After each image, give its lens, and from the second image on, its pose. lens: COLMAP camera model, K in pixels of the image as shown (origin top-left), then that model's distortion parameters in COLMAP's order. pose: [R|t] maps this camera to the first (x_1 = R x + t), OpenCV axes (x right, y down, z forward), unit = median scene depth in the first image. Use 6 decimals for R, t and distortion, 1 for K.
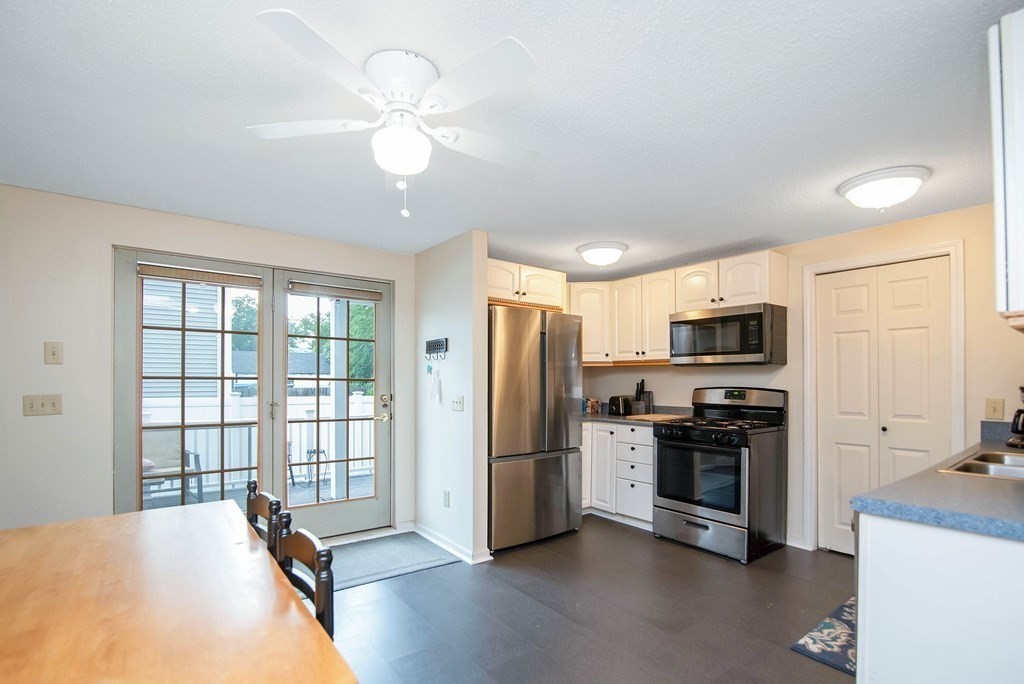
lens RADIAL K [[465.5, 0, 509.2], [0, 465.5, 370.0], [0, 0, 1]] dist [-0.023014, 0.000759]
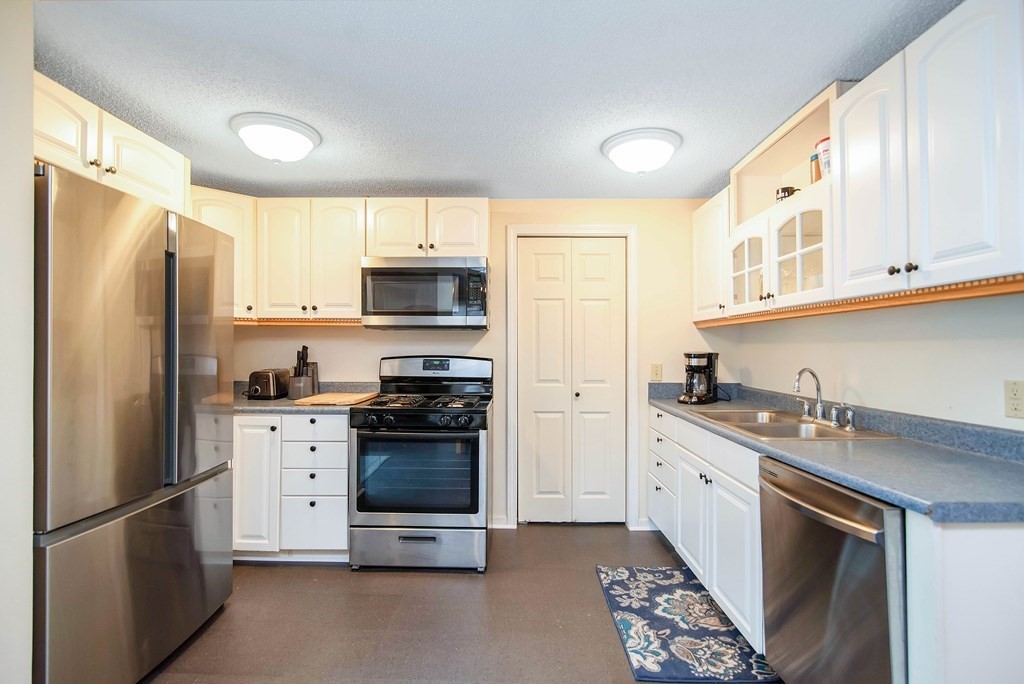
lens RADIAL K [[465.5, 0, 508.9], [0, 465.5, 344.4], [0, 0, 1]] dist [-0.023014, 0.000759]
pose [[0.616372, 0.006895, 0.787425, -0.090005], [-0.019559, 0.999787, 0.006555, 0.008835], [-0.787212, -0.019442, 0.616376, 0.380393]]
